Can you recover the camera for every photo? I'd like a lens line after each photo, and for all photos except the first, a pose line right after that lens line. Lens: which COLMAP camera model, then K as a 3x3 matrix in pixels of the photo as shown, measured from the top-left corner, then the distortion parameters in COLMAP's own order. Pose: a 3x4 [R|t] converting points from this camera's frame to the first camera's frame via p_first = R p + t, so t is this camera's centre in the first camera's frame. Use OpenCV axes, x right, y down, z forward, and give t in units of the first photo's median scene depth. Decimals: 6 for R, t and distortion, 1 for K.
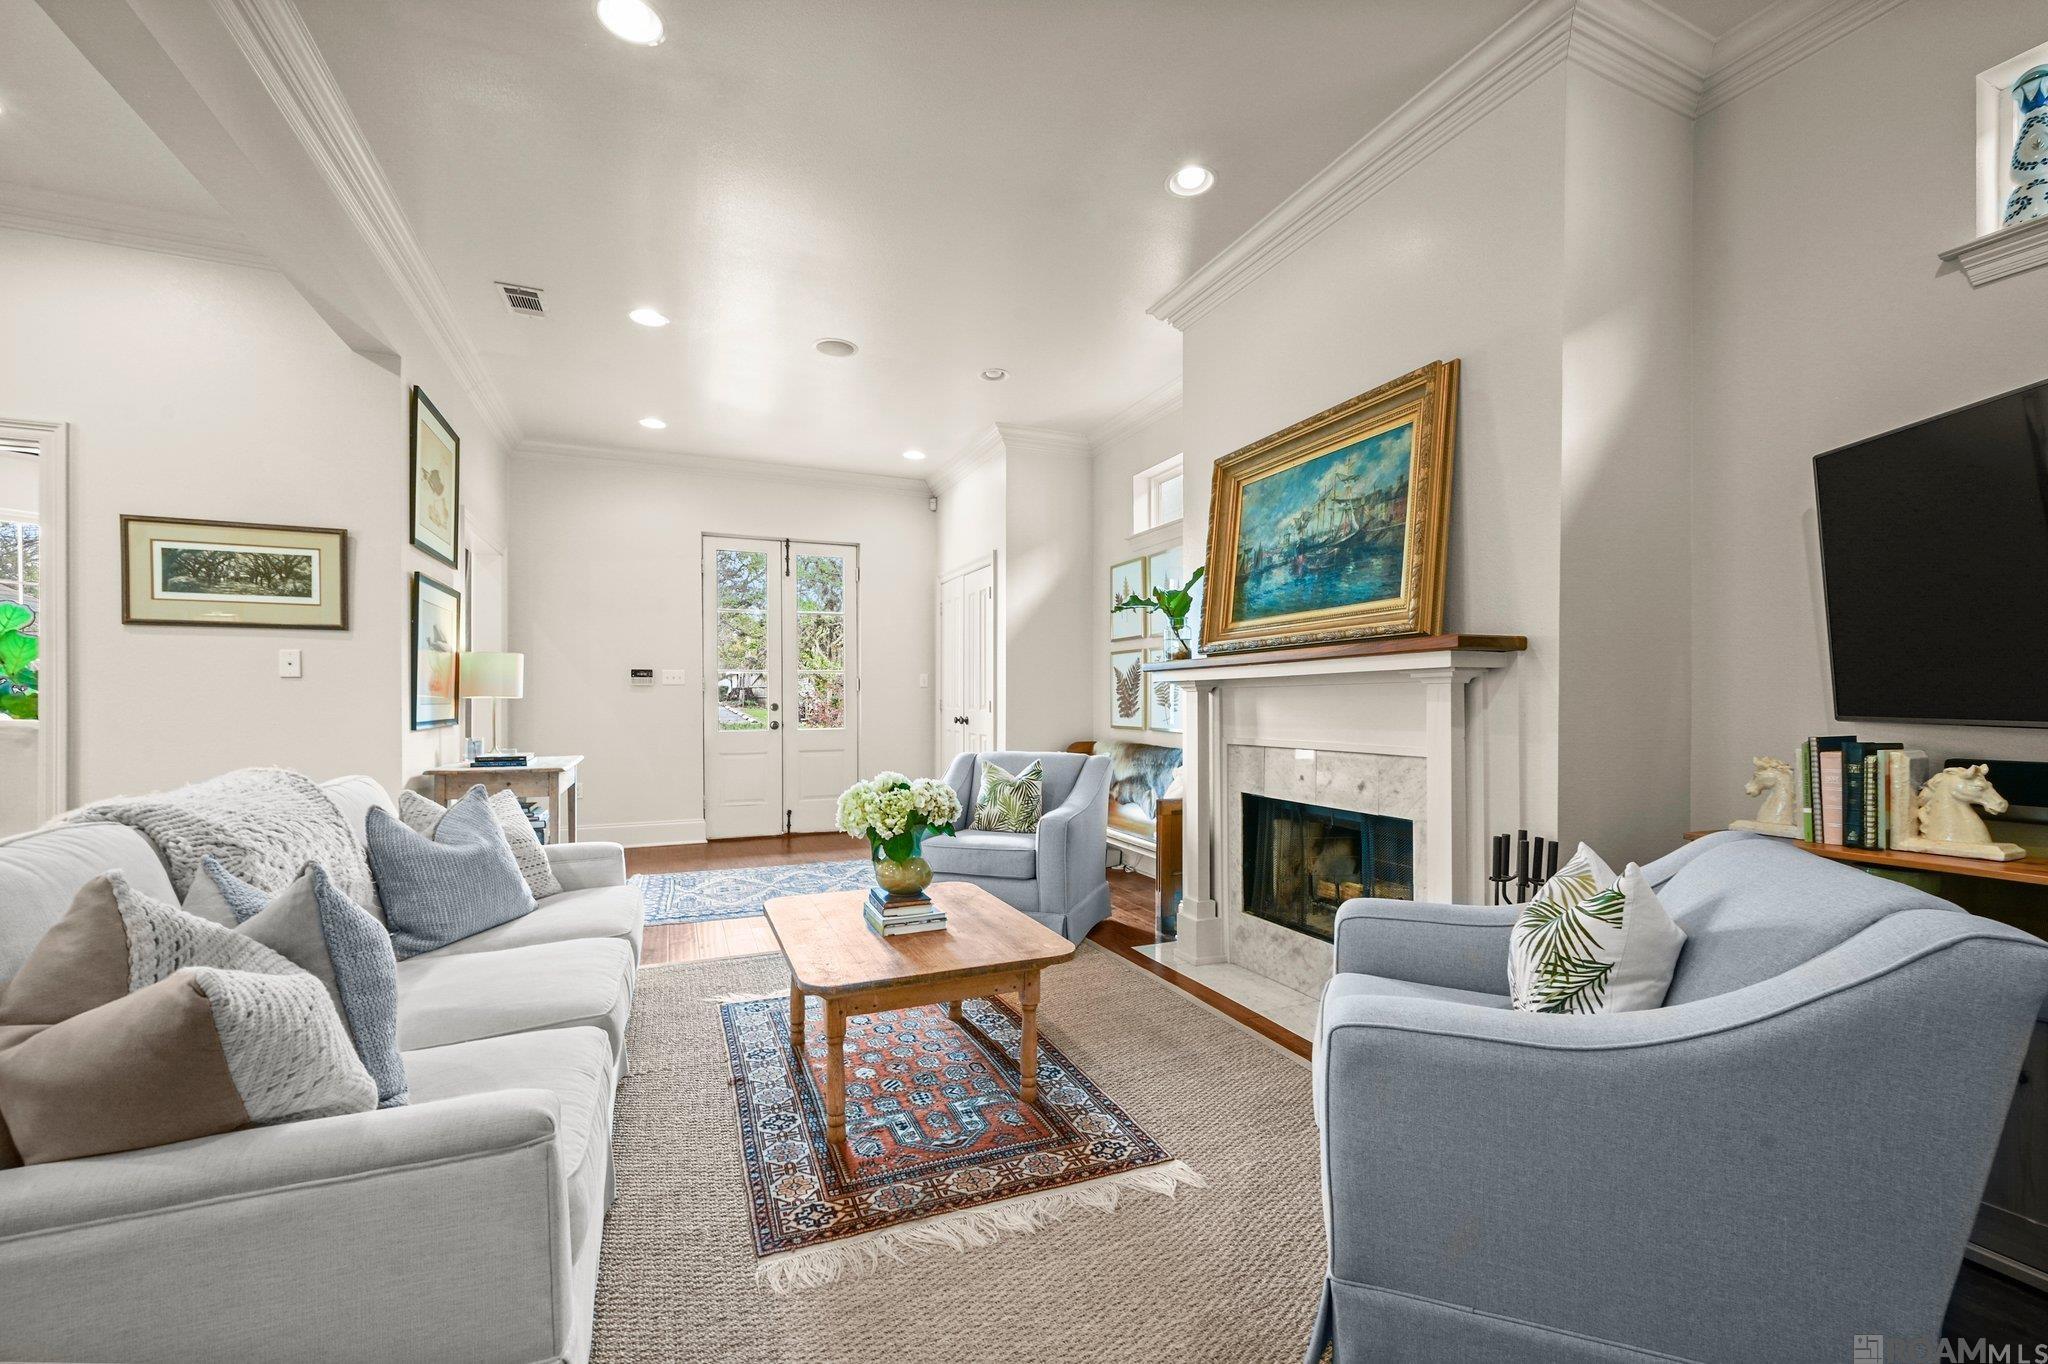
lens RADIAL K [[844.1, 0, 1031.7], [0, 844.1, 692.8], [0, 0, 1]] dist [-0.002220, 0.000271]
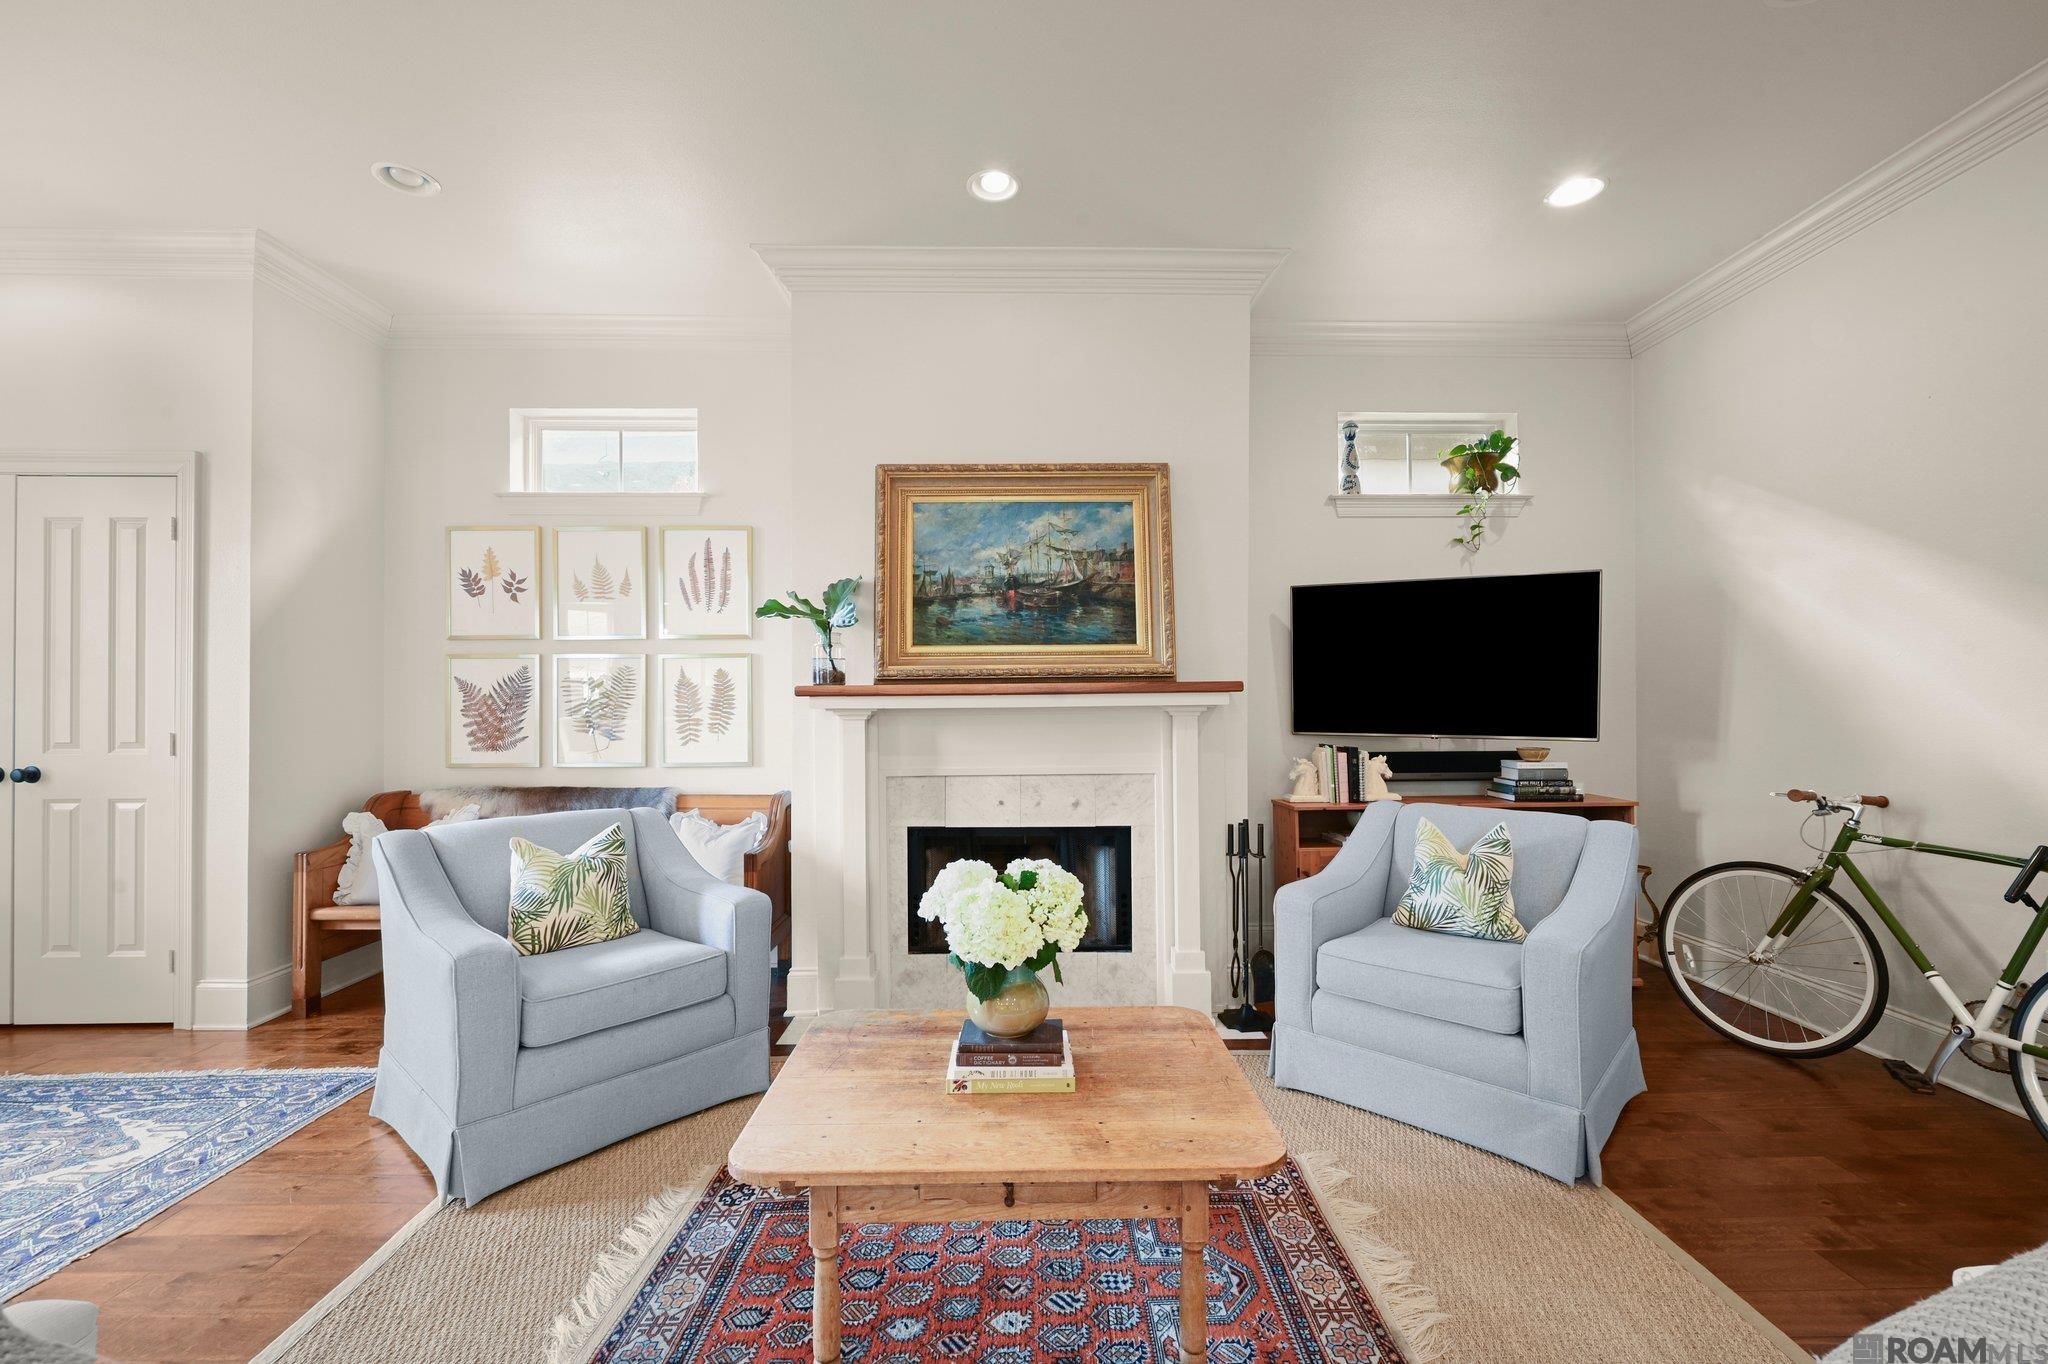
lens RADIAL K [[841.3, 0, 1035.3], [0, 841.3, 683.5], [0, 0, 1]] dist [-0.002097, 0.000241]
pose [[0.376558, 0.019295, 0.926192, -0.669071], [-0.004953, 0.999811, -0.018815, -0.029028], [-0.926380, 0.002498, 0.376582, 0.608961]]
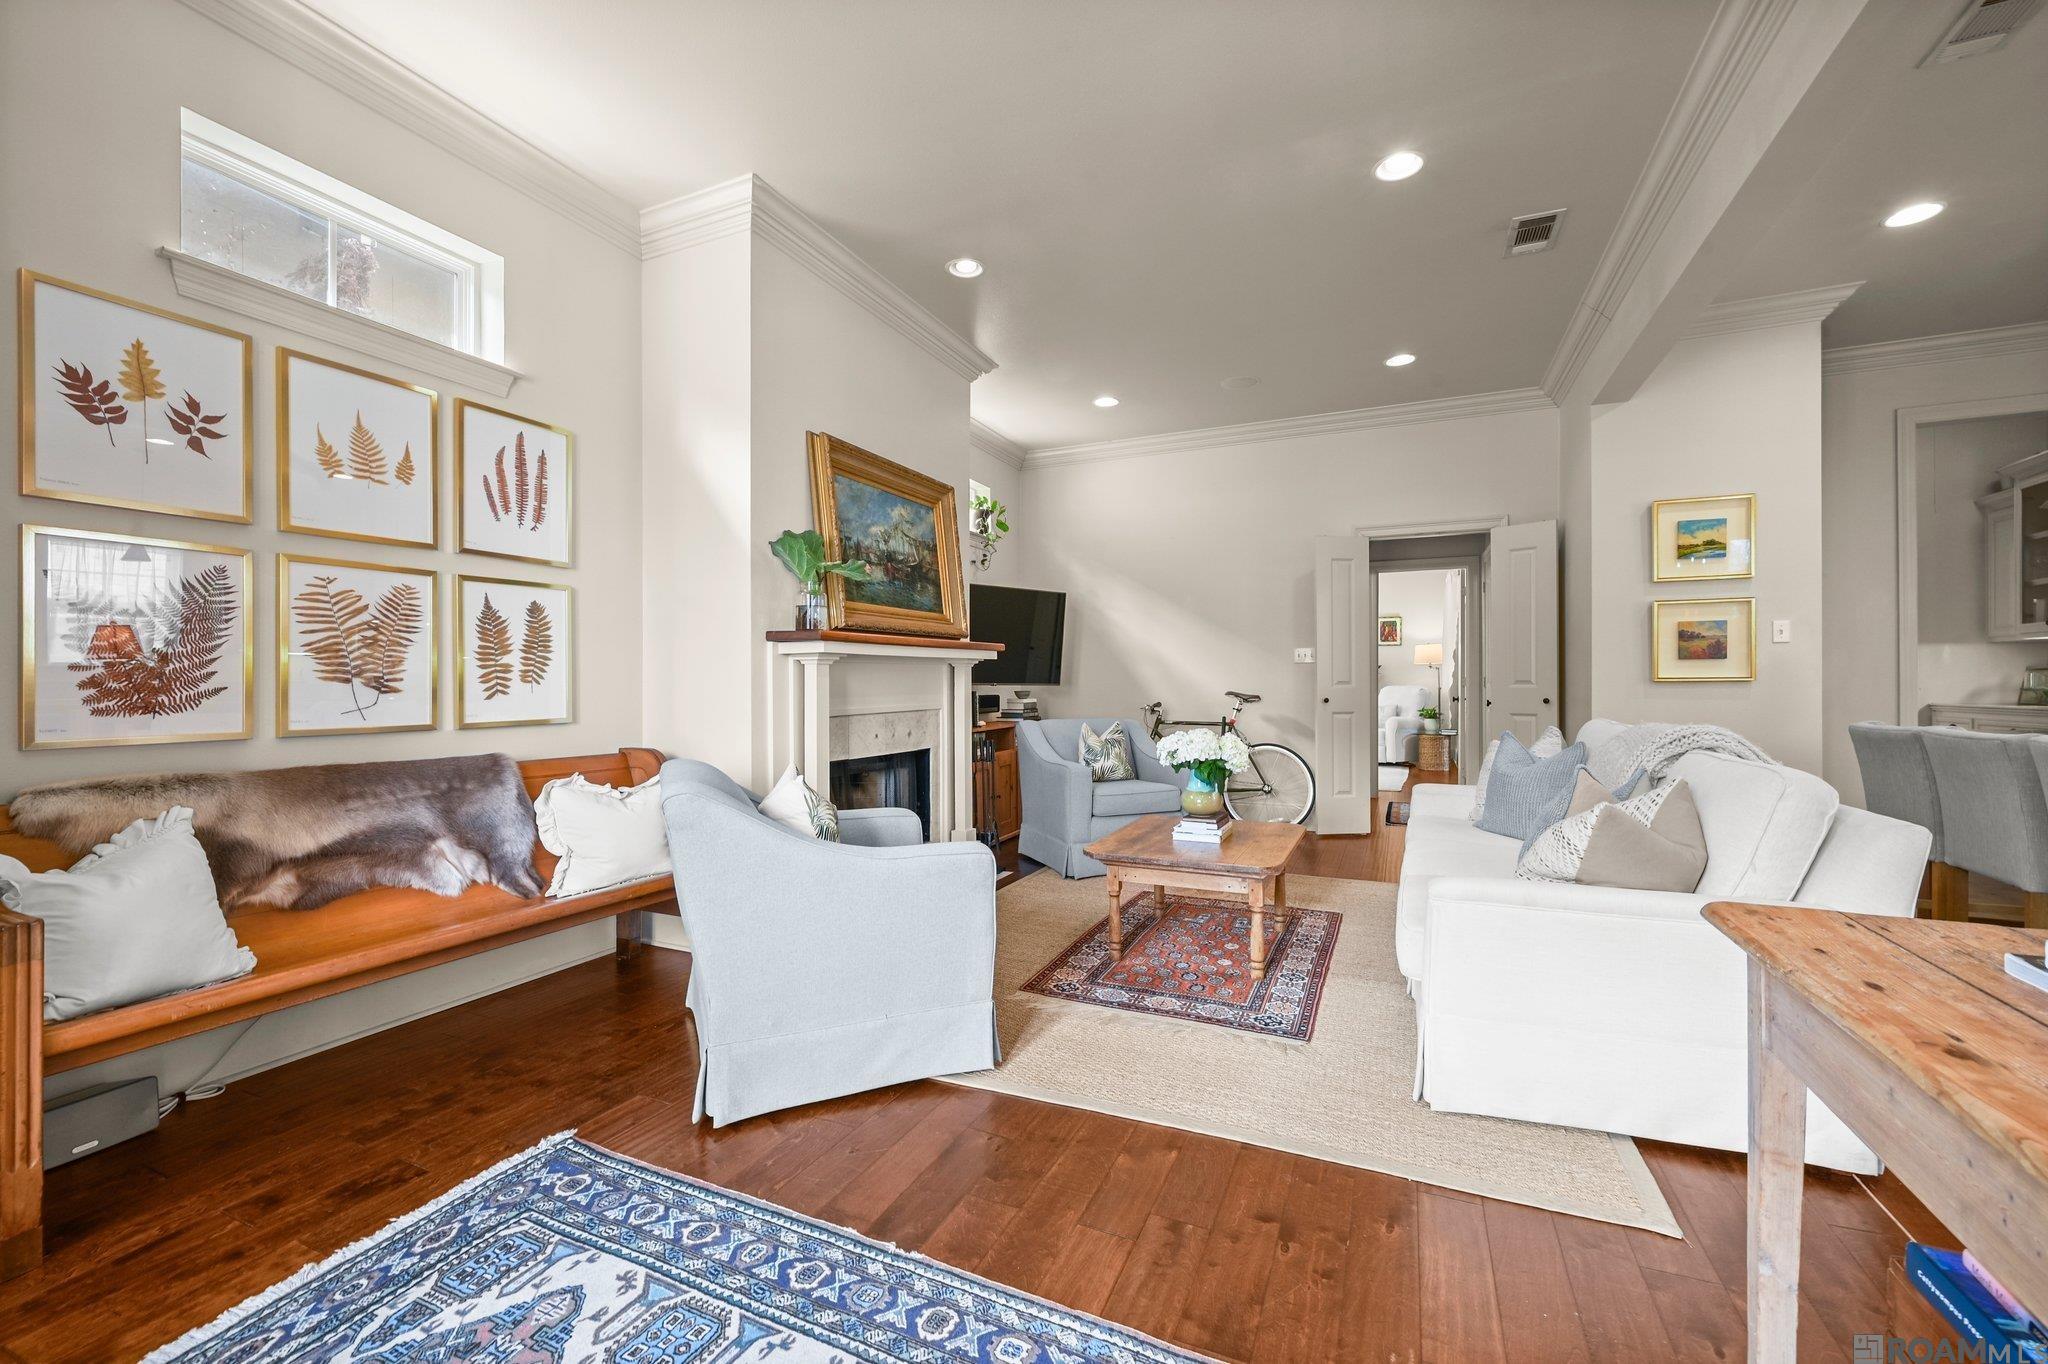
lens RADIAL K [[834.1, 0, 1027.7], [0, 834.1, 677.4], [0, 0, 1]] dist [0.000697, 0.000324]
pose [[-0.675060, 0.004823, 0.737747, -0.806880], [-0.005165, 0.999923, -0.011263, 0.027151], [-0.737745, -0.011413, -0.674983, 1.792070]]
